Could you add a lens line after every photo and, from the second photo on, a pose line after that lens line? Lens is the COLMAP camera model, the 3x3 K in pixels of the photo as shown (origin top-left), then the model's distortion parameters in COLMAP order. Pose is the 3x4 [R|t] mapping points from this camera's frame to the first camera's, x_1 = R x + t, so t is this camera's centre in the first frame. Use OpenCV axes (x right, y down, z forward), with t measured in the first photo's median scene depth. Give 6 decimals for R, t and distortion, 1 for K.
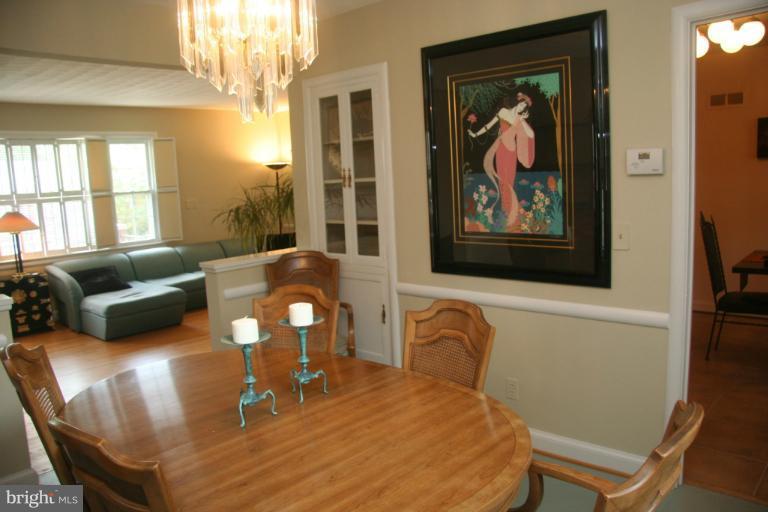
lens RADIAL K [[596.8, 0, 409.1], [0, 596.8, 253.9], [0, 0, 1]] dist [-0.171997, 0.113380]
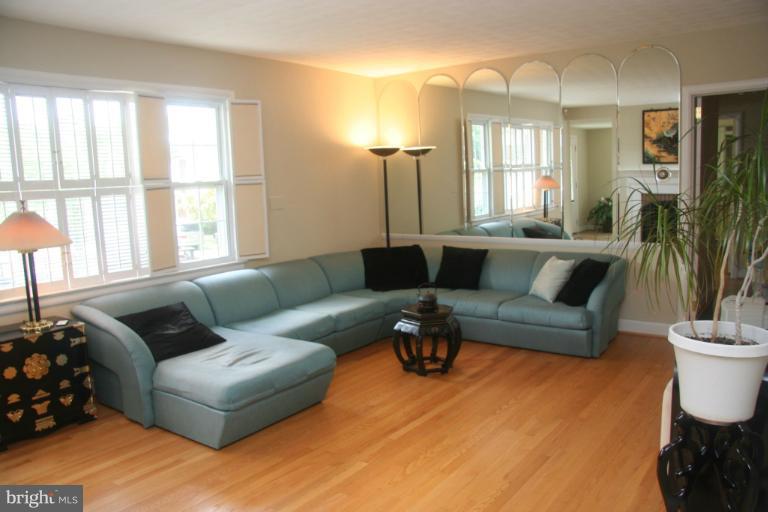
lens RADIAL K [[596.8, 0, 414.1], [0, 596.8, 255.9], [0, 0, 1]] dist [-0.171997, 0.113380]
pose [[0.993875, -0.006913, 0.110293, -0.351172], [0.007729, 0.999946, -0.006971, -0.022834], [-0.110238, 0.007781, 0.993875, 0.374757]]
